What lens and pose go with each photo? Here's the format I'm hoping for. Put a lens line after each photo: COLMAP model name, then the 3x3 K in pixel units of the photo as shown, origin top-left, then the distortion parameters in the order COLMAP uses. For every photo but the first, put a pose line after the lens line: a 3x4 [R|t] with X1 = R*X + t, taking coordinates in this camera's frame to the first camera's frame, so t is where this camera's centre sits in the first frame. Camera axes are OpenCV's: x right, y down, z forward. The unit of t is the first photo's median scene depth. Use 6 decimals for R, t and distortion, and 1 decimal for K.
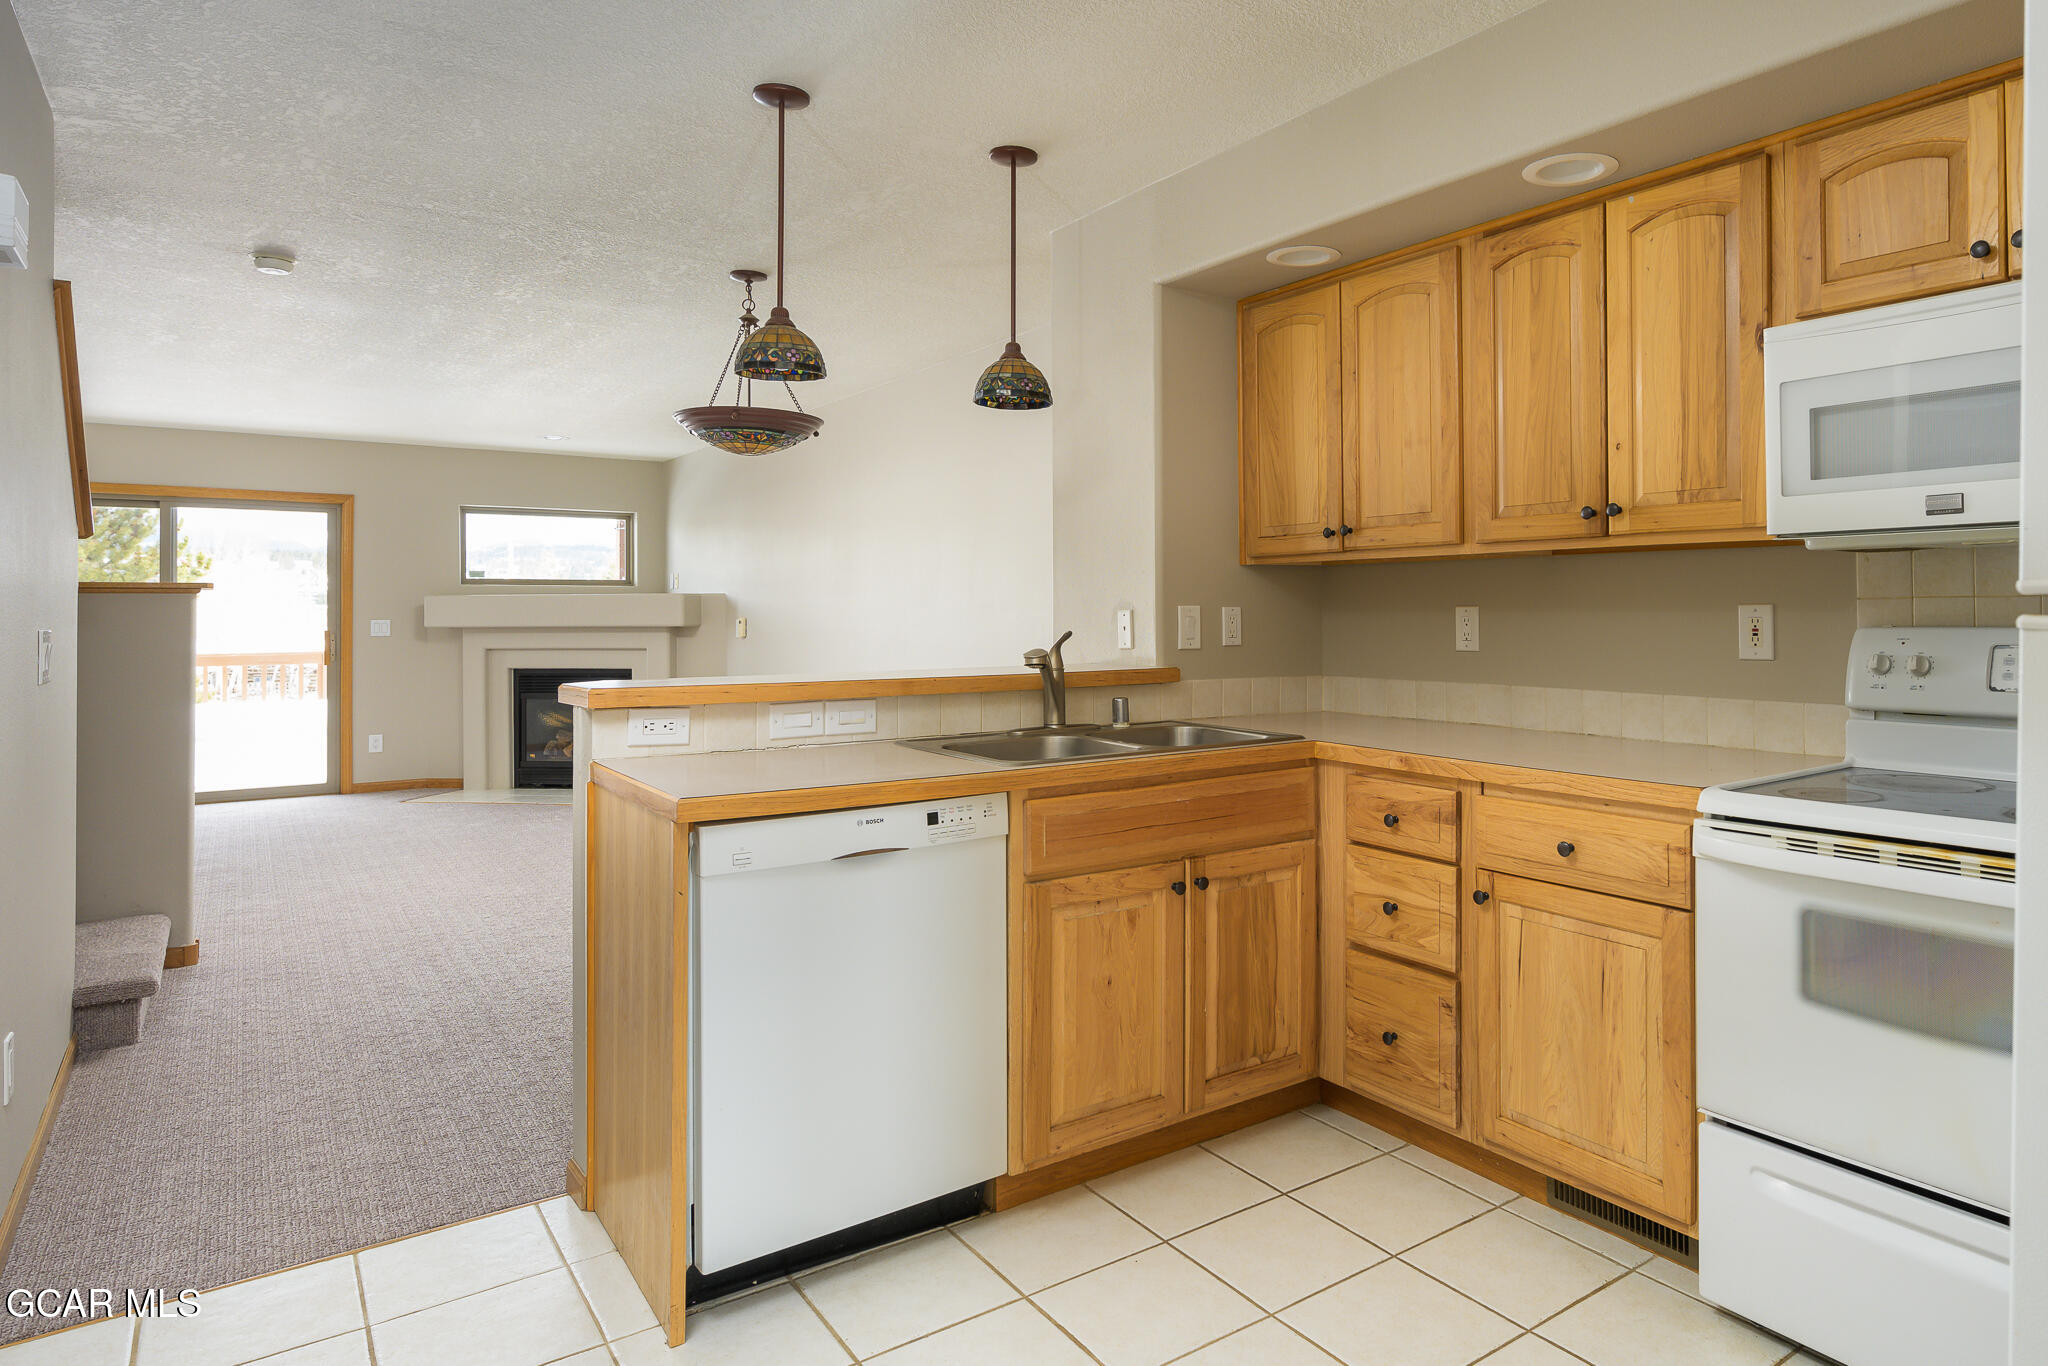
lens RADIAL K [[1178.0, 0, 1159.5], [0, 1178.0, 609.1], [0, 0, 1]] dist [0.005136, 0.000074]
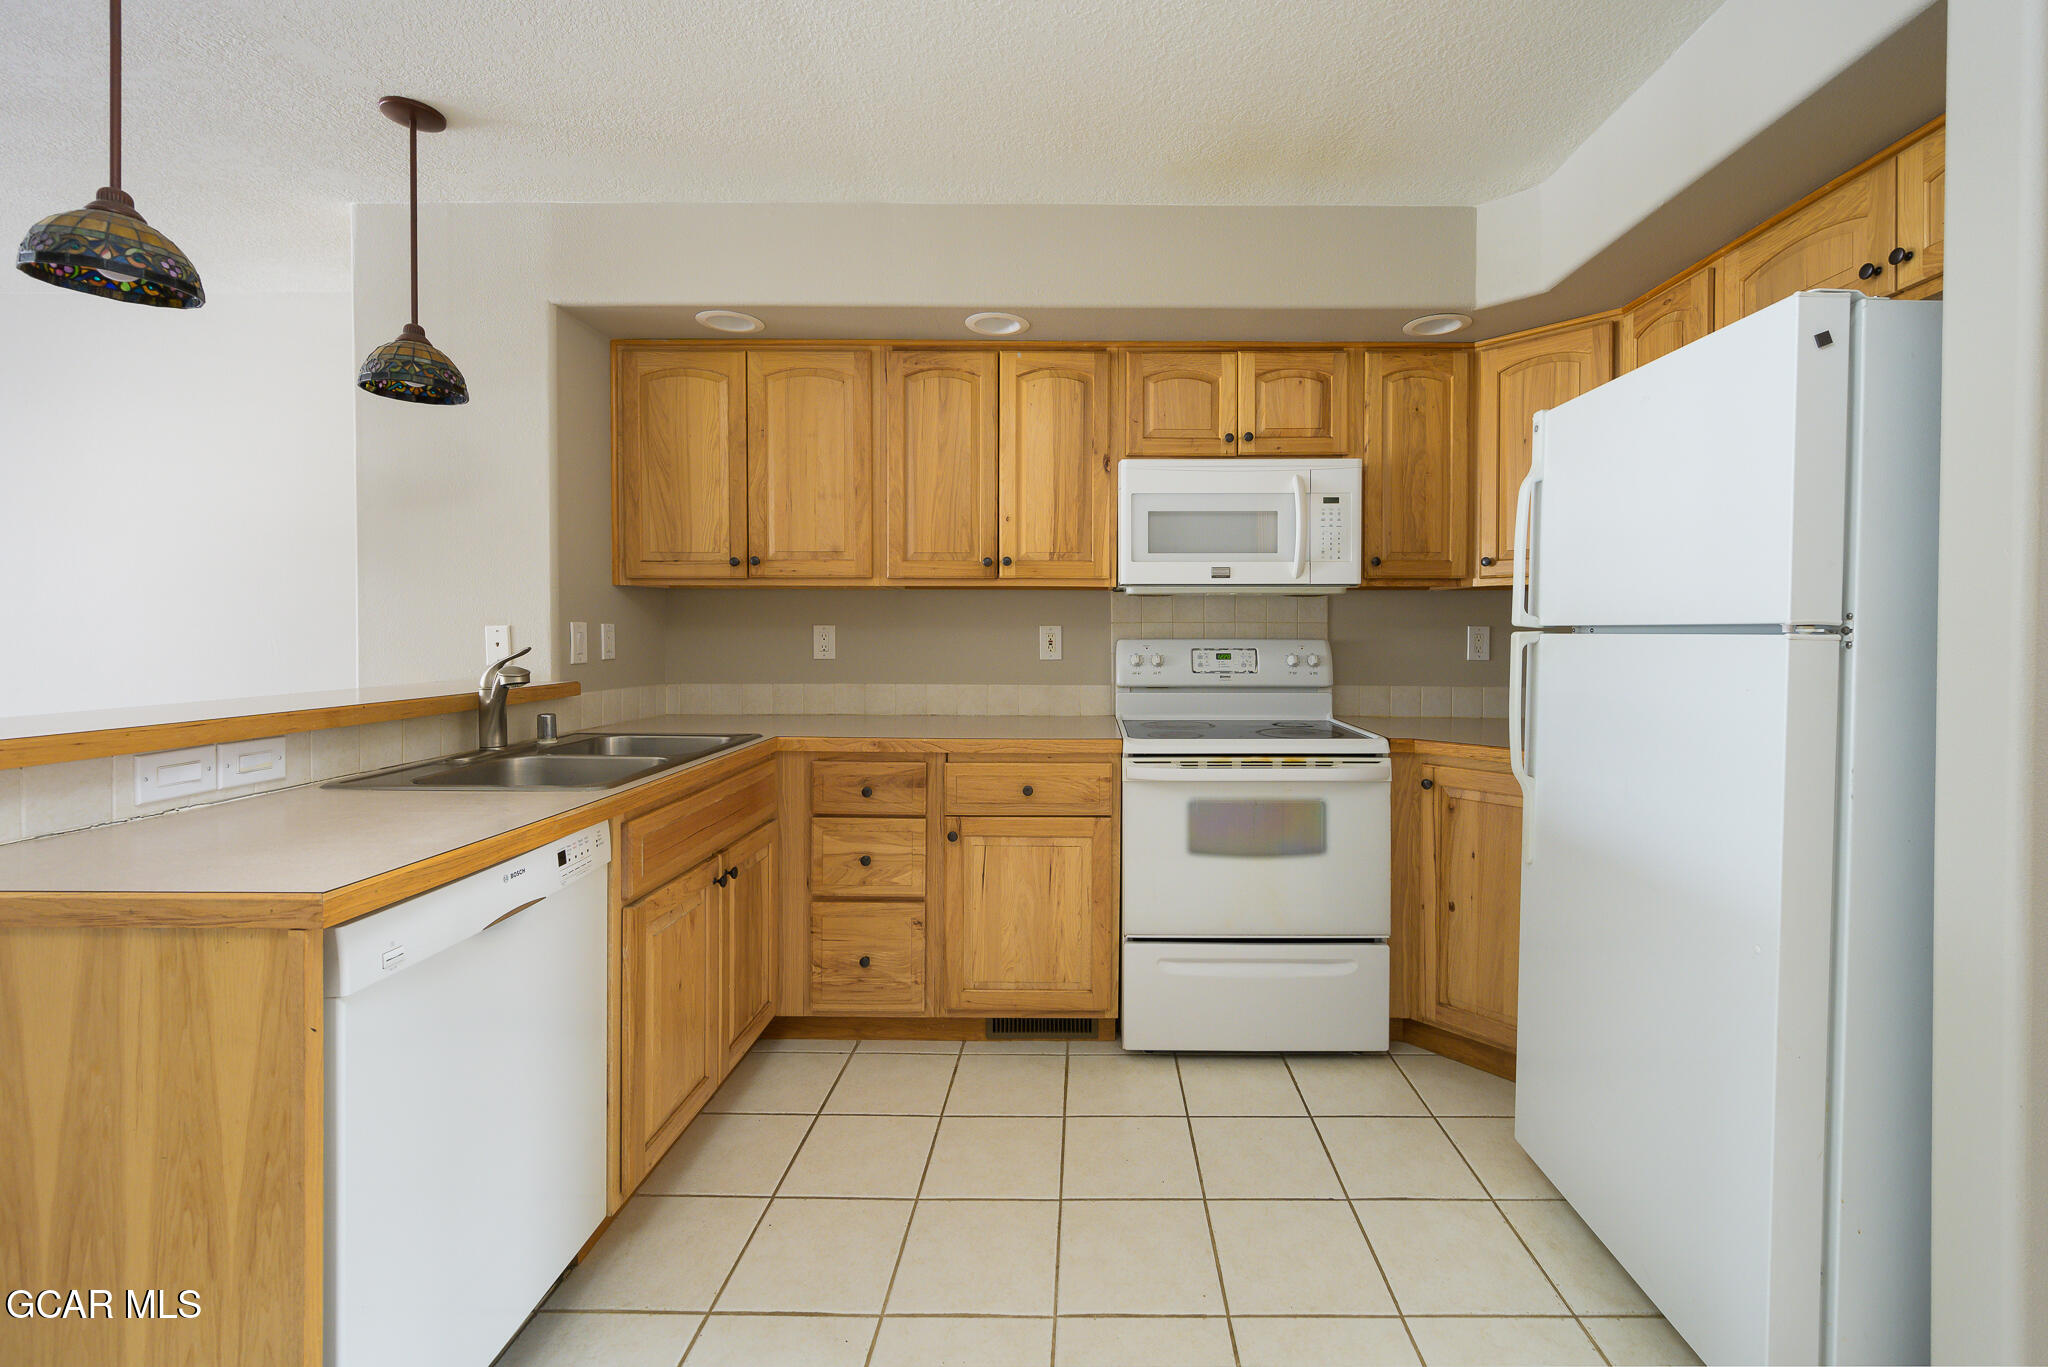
lens RADIAL K [[843.9, 0, 1069.3], [0, 843.9, 642.0], [0, 0, 1]] dist [0.001565, -0.000001]
pose [[0.630385, -0.006679, 0.776254, -0.374928], [-0.005775, 0.999895, 0.013293, 0.002989], [-0.776261, -0.012863, 0.630280, 0.253432]]
